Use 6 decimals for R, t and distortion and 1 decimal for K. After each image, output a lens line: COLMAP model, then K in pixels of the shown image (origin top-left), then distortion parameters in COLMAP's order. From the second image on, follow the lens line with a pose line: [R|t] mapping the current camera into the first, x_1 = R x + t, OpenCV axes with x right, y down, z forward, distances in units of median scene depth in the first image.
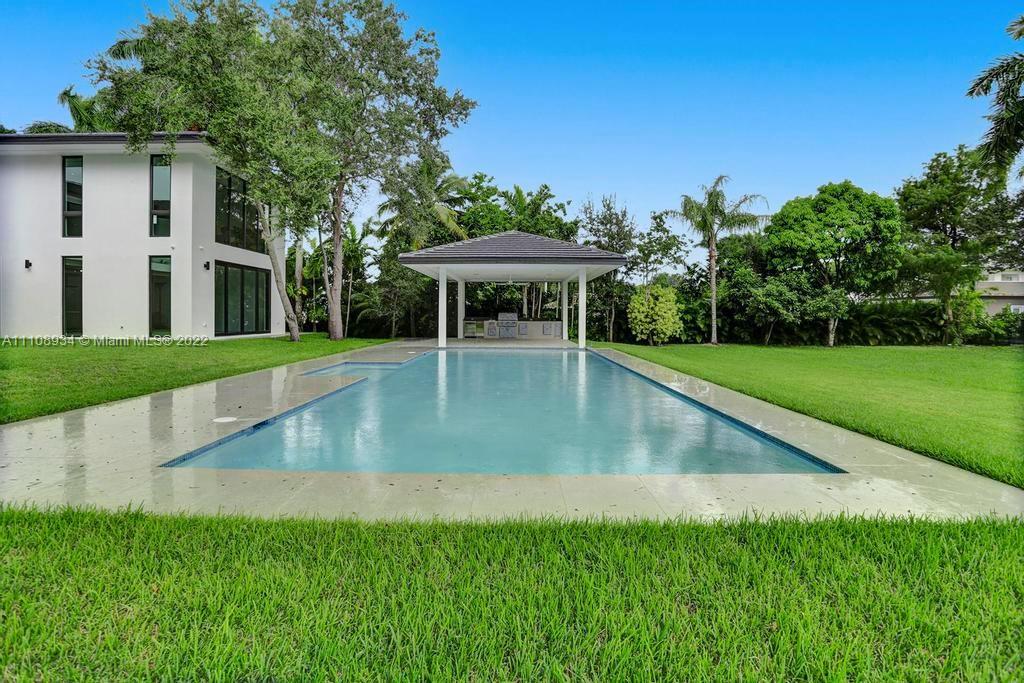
lens RADIAL K [[503.6, 0, 512.1], [0, 503.6, 327.0], [0, 0, 1]] dist [-0.036823, 0.008762]
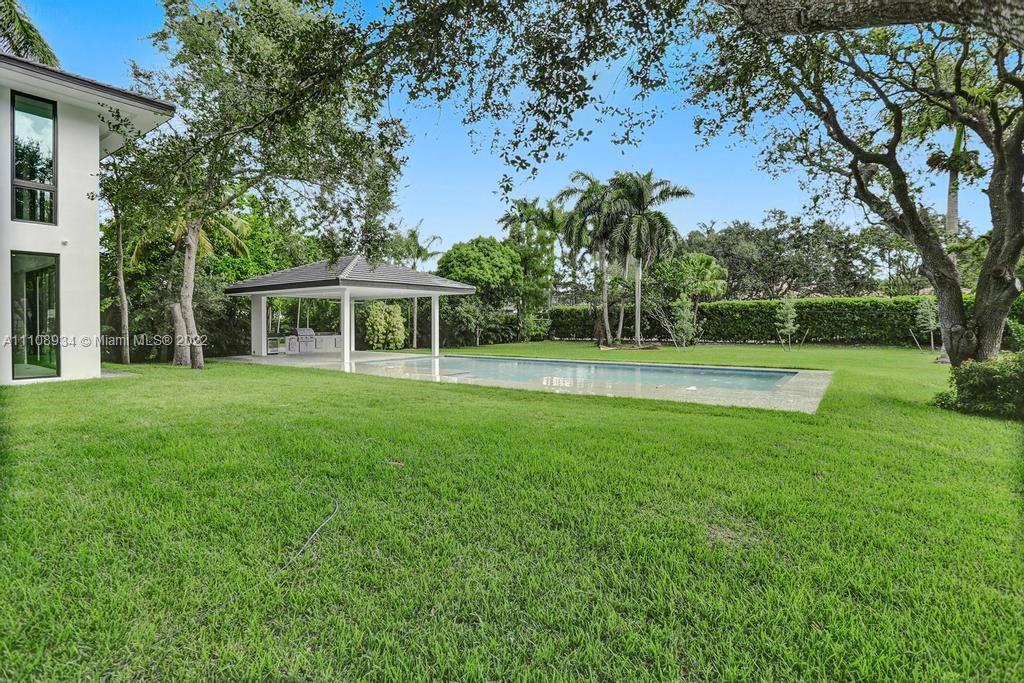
lens RADIAL K [[503.6, 0, 502.3], [0, 503.6, 321.4], [0, 0, 1]] dist [-0.036823, 0.008762]
pose [[0.580993, -0.009123, 0.813858, -0.561503], [0.030167, 0.999491, -0.010332, -0.017847], [-0.813350, 0.030555, 0.580972, 0.084281]]
